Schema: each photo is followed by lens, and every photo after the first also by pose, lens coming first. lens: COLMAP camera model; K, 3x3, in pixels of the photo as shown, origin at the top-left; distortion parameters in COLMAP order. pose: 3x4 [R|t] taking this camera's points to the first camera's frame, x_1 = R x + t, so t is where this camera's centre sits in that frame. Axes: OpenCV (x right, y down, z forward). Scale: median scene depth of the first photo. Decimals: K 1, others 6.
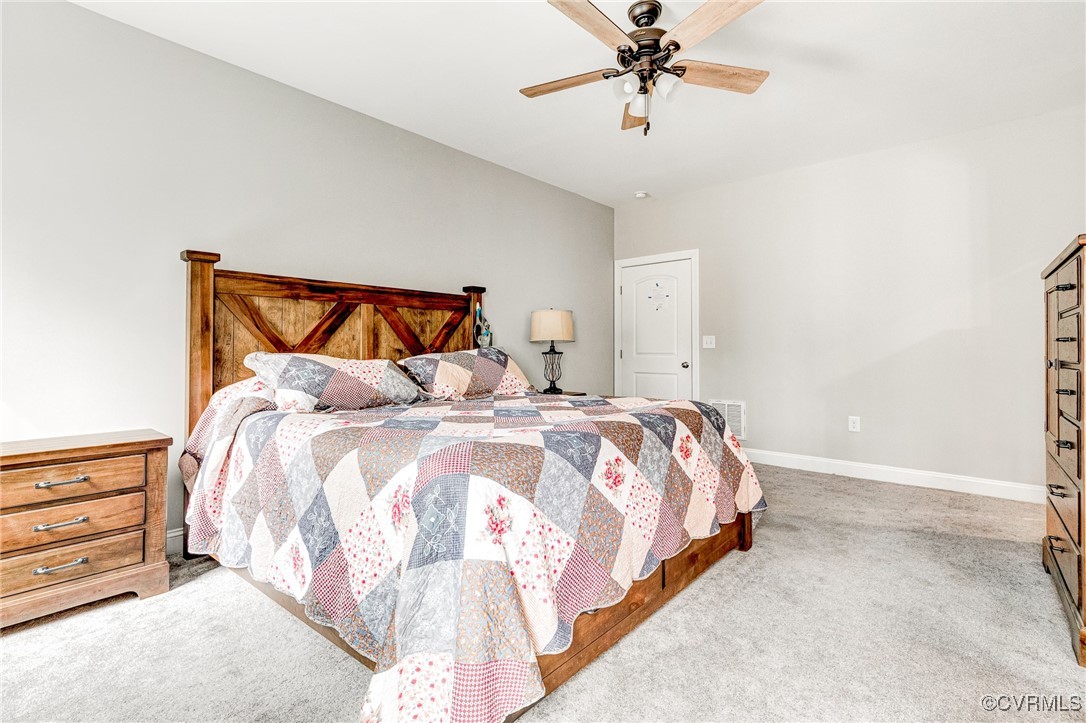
lens RADIAL K [[504.6, 0, 535.9], [0, 504.6, 353.1], [0, 0, 1]] dist [0.005349, 0.000288]
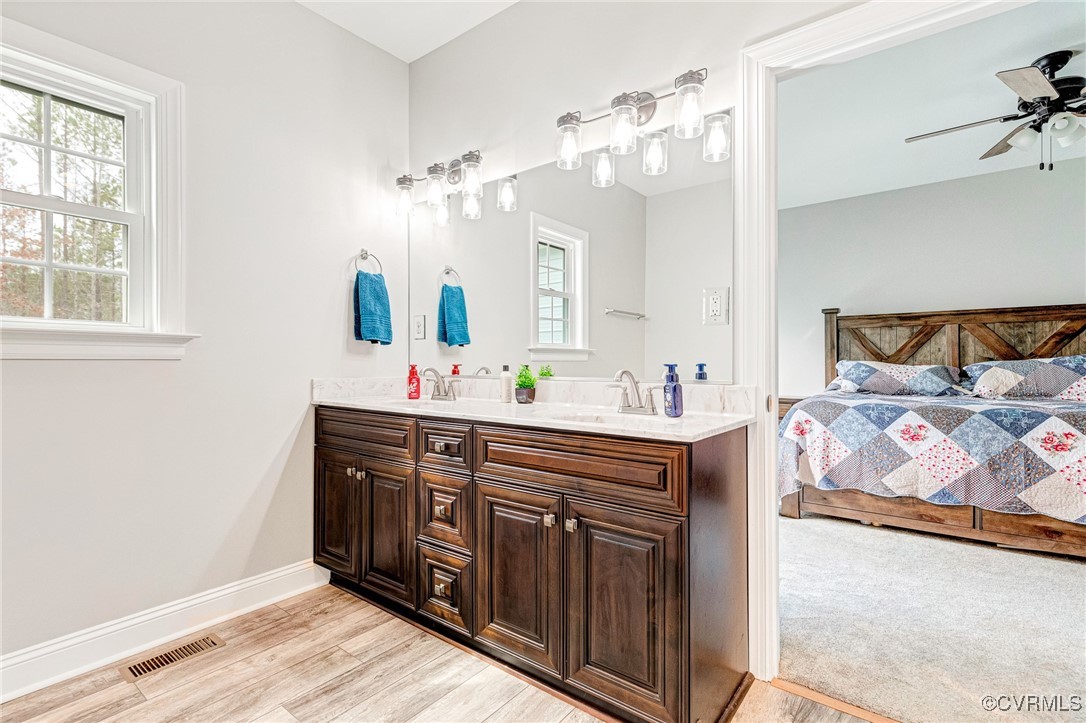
lens RADIAL K [[504.6, 0, 539.9], [0, 504.6, 357.1], [0, 0, 1]] dist [0.005349, 0.000288]
pose [[0.058284, -0.006703, -0.998278, 1.059382], [0.000690, 0.999977, -0.006674, -0.001426], [0.998300, -0.000300, 0.058288, -0.200595]]
